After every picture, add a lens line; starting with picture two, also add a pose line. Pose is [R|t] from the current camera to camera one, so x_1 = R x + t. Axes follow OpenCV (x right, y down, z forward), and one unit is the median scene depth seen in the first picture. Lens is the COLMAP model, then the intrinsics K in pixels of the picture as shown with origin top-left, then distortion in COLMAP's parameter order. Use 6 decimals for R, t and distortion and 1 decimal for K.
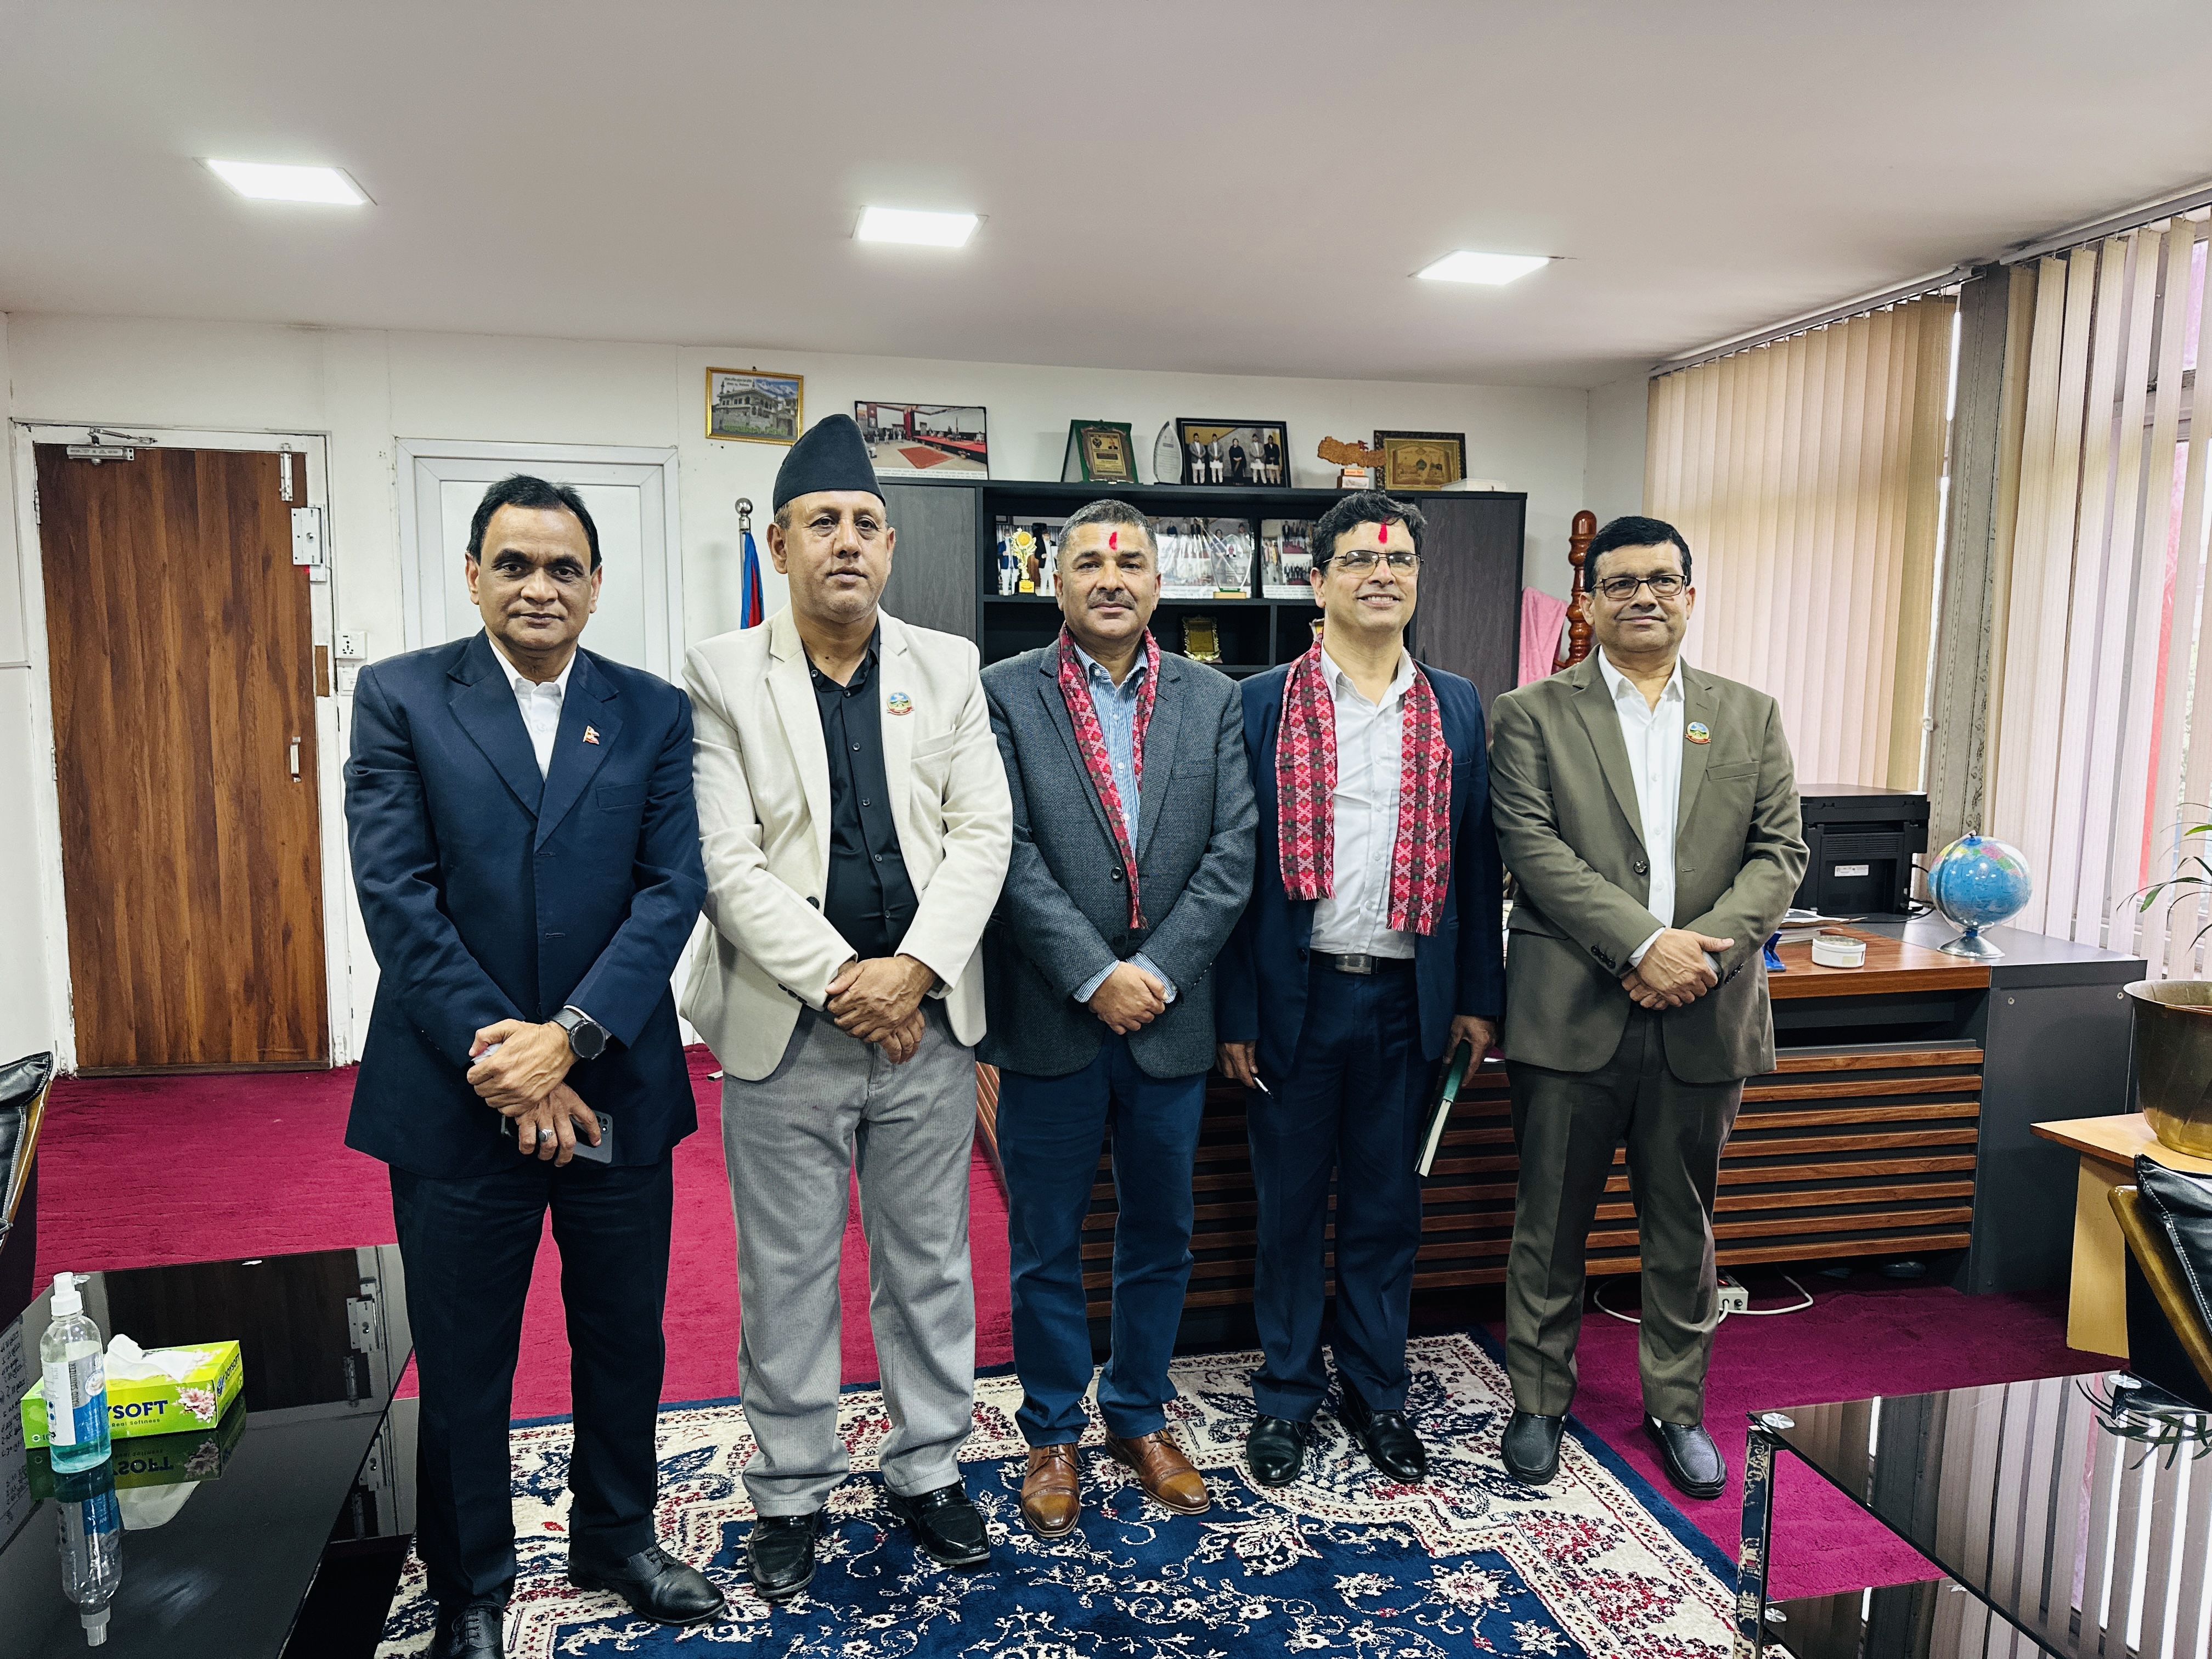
lens RADIAL K [[1566.1, 0, 1106.9], [0, 1566.1, 839.1], [0, 0, 1]] dist [0.025976, -0.007432]
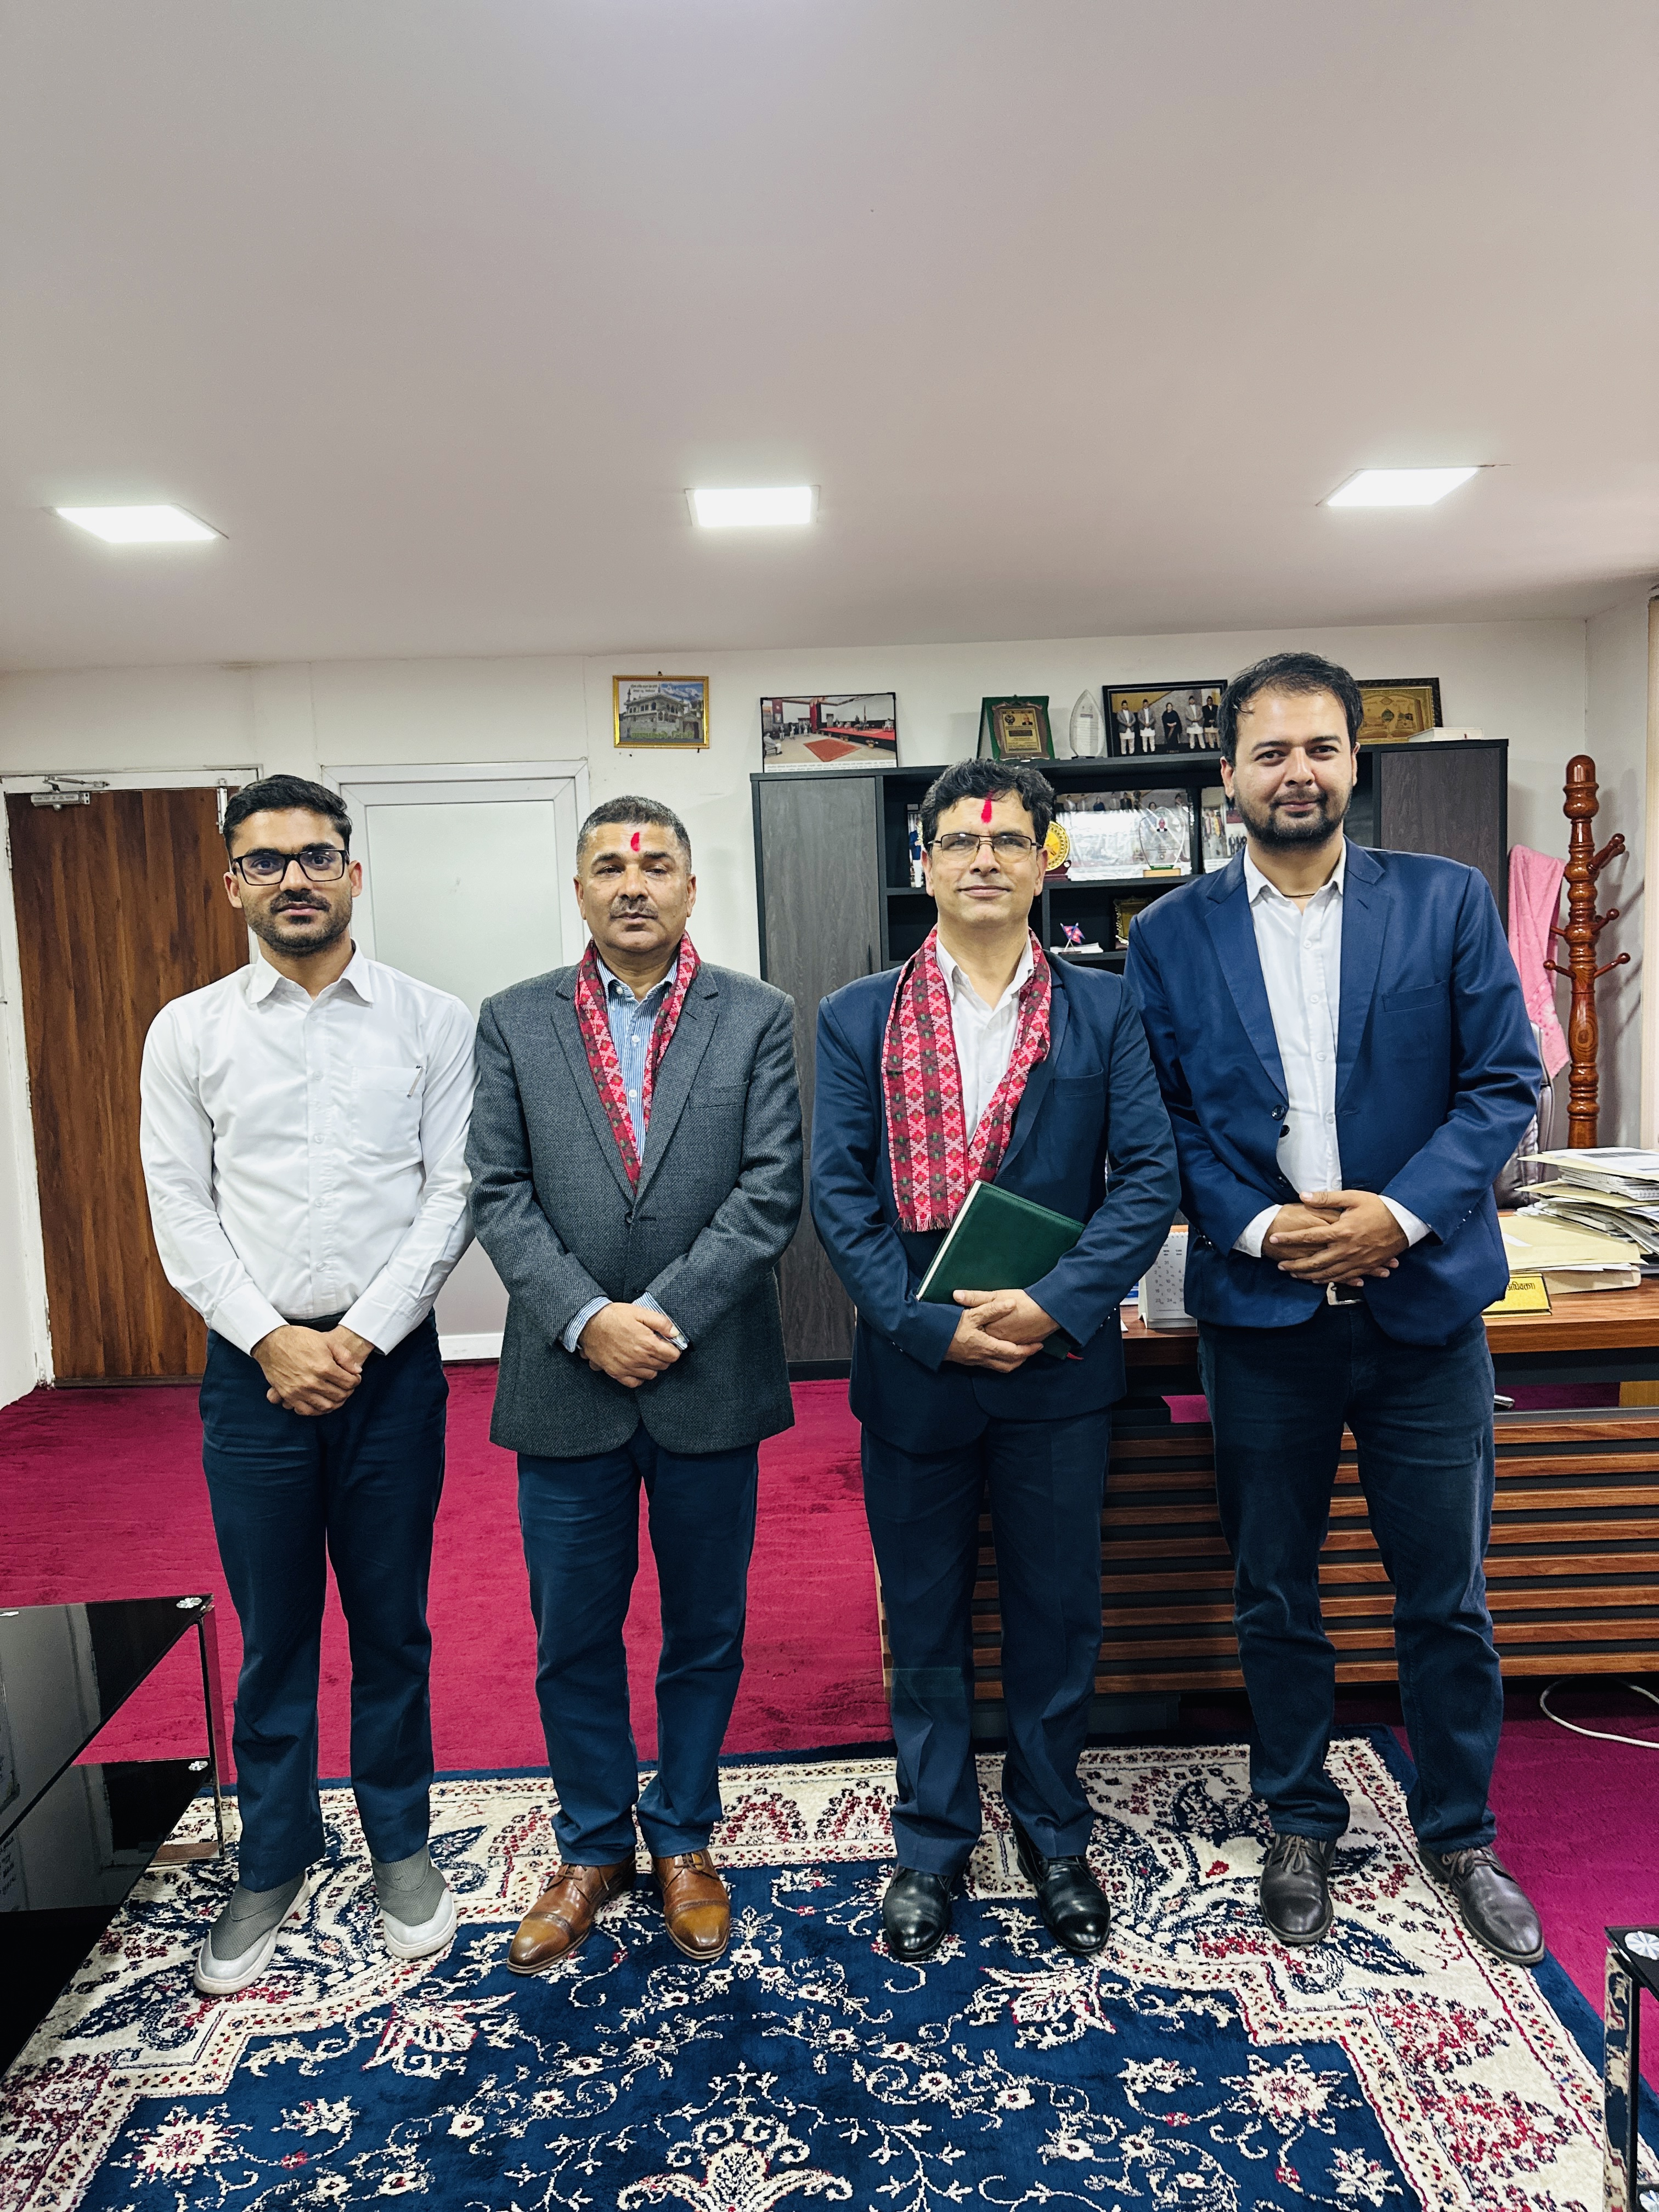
lens RADIAL K [[1564.0, 0, 839.7], [0, 1564.0, 1091.9], [0, 0, 1]] dist [0.071845, -0.067624]
pose [[0.978486, -0.025768, -0.204699, 0.111556], [0.020921, 0.999448, -0.025804, -0.011809], [0.205251, 0.020967, 0.978485, 0.088134]]
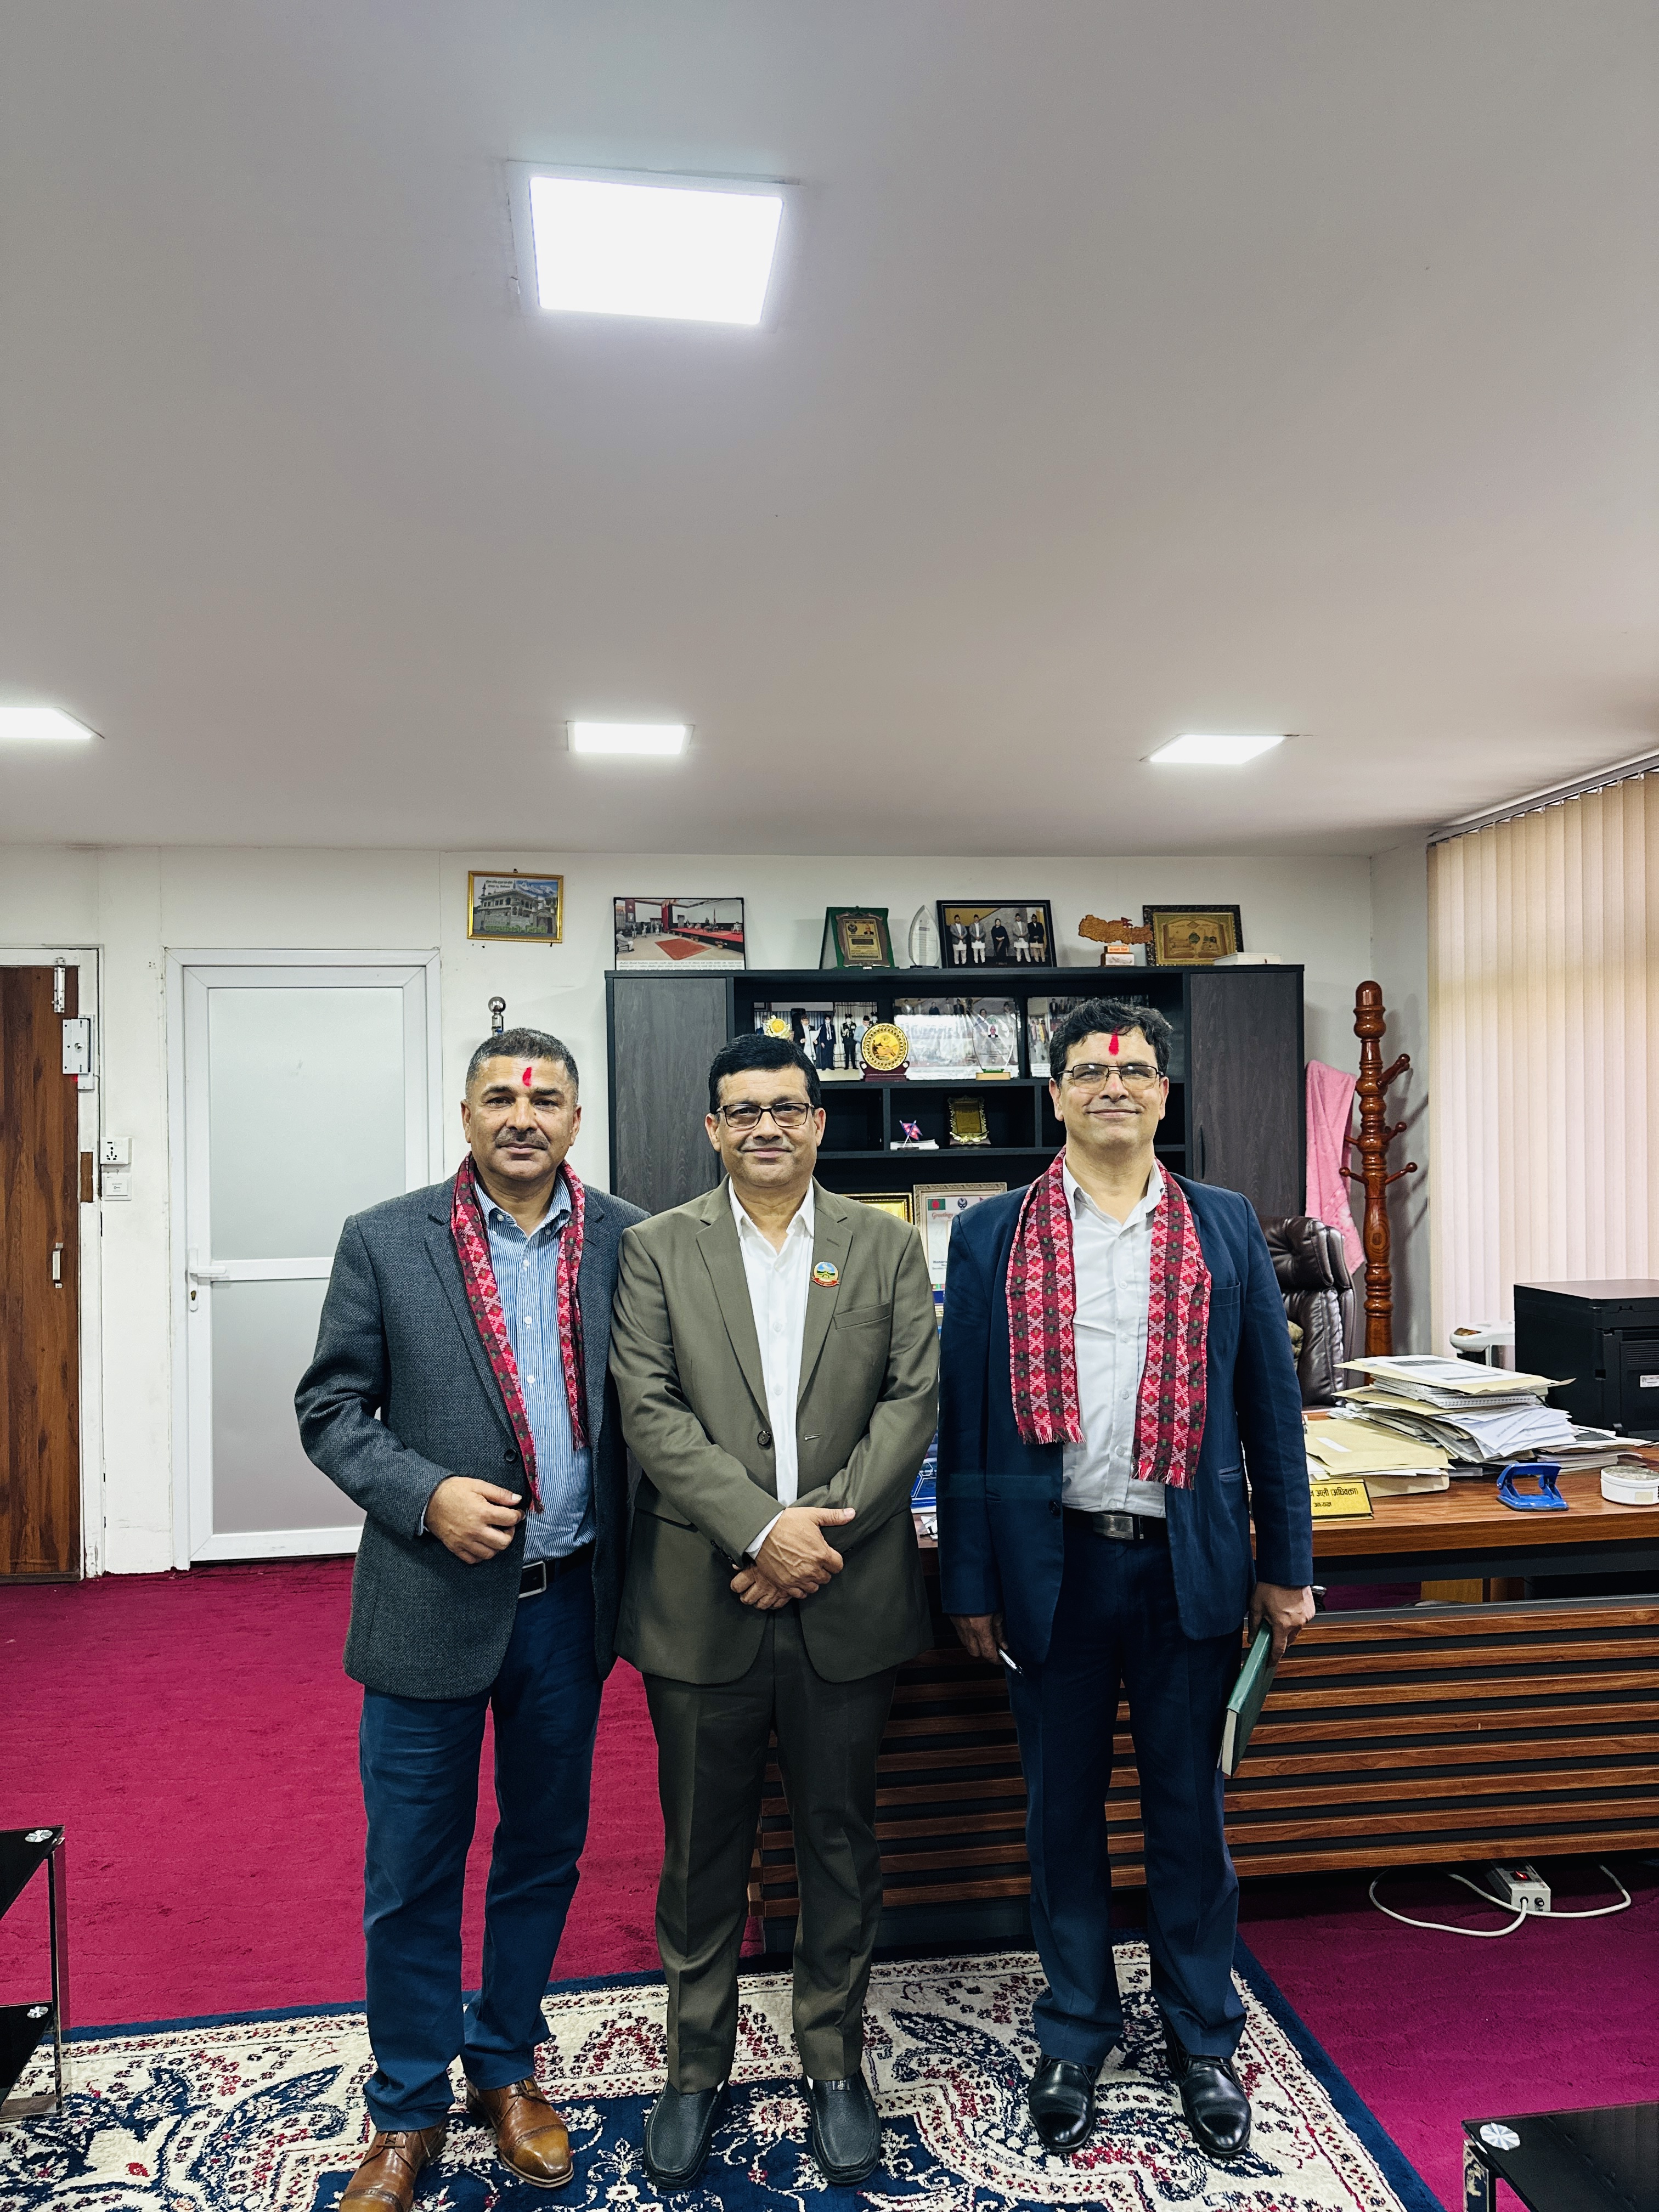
lens RADIAL K [[1559.5, 0, 820.2], [0, 1559.5, 1117.4], [0, 0, 1]] dist [0.078364, -0.066207]
pose [[0.995483, -0.022396, -0.092257, 0.085036], [0.011956, 0.993614, -0.112201, -0.032951], [0.094181, 0.110591, 0.989394, 0.048437]]
